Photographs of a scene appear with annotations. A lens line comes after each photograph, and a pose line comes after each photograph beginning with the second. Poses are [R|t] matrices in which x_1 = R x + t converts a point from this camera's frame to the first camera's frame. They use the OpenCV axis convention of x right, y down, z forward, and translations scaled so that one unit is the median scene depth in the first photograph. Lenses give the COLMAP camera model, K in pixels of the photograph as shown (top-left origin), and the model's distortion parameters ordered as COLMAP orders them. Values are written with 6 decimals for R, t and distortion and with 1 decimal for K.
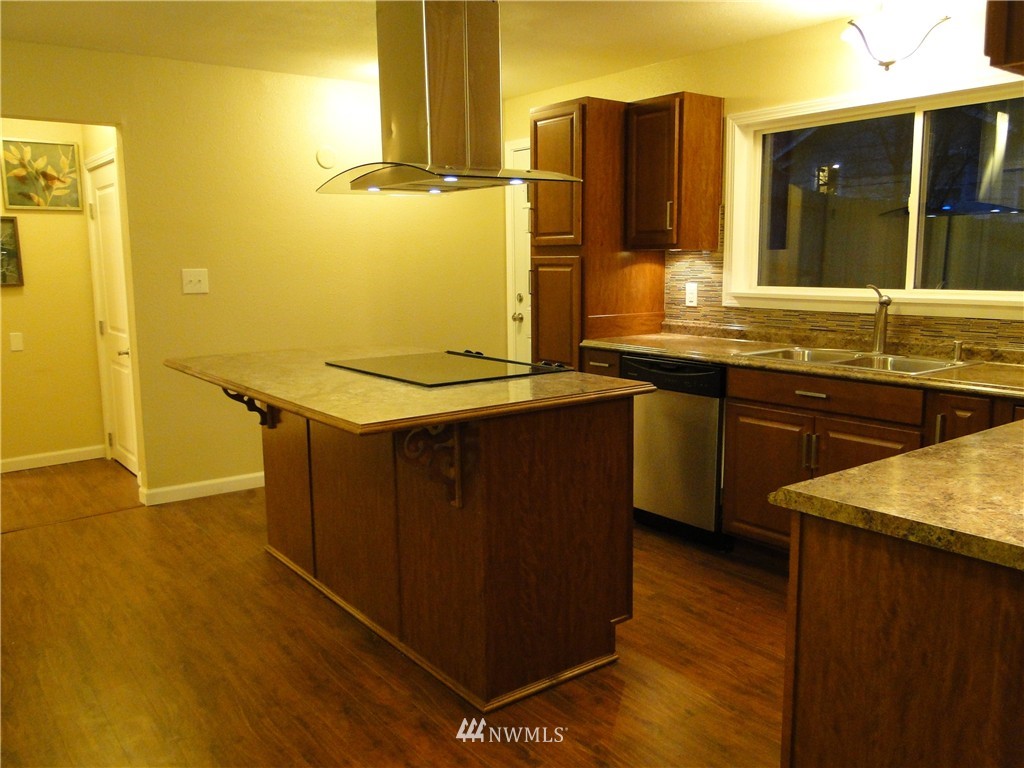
lens RADIAL K [[845.2, 0, 516.3], [0, 845.2, 381.7], [0, 0, 1]] dist [0.003693, 0.000564]
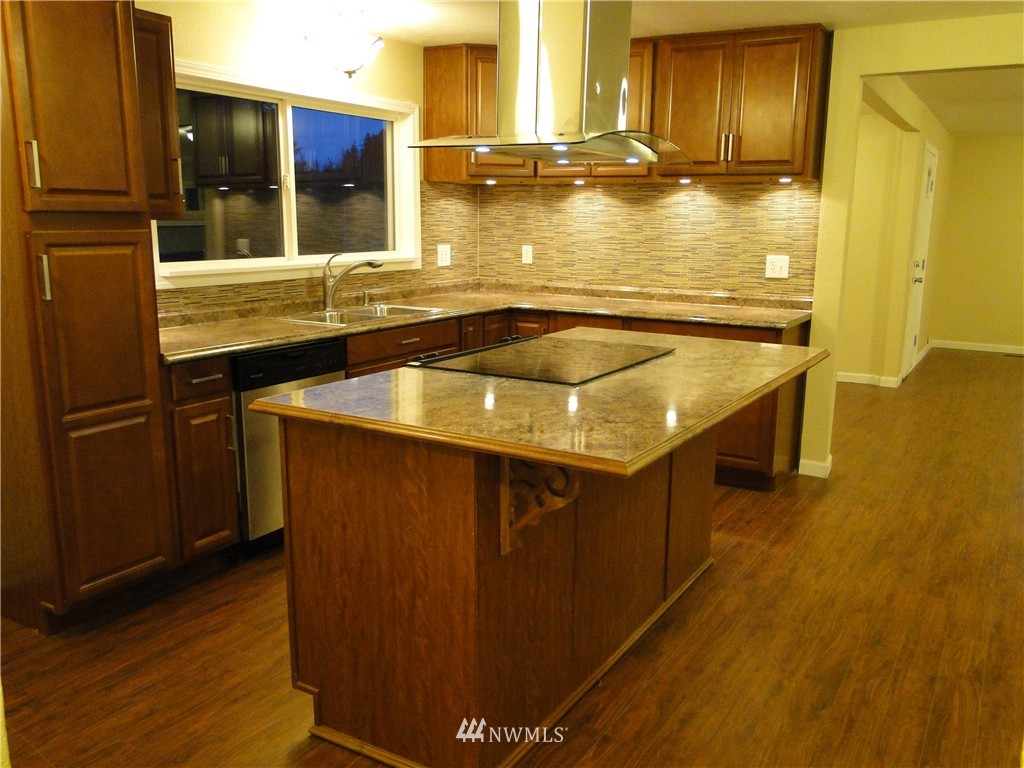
lens RADIAL K [[845.2, 0, 516.4], [0, 845.2, 389.4], [0, 0, 1]] dist [0.003693, 0.000564]
pose [[-0.369179, -0.178074, 0.912138, -0.766601], [0.132198, 0.961429, 0.241203, -0.174646], [-0.919908, 0.209630, -0.331398, 1.145143]]
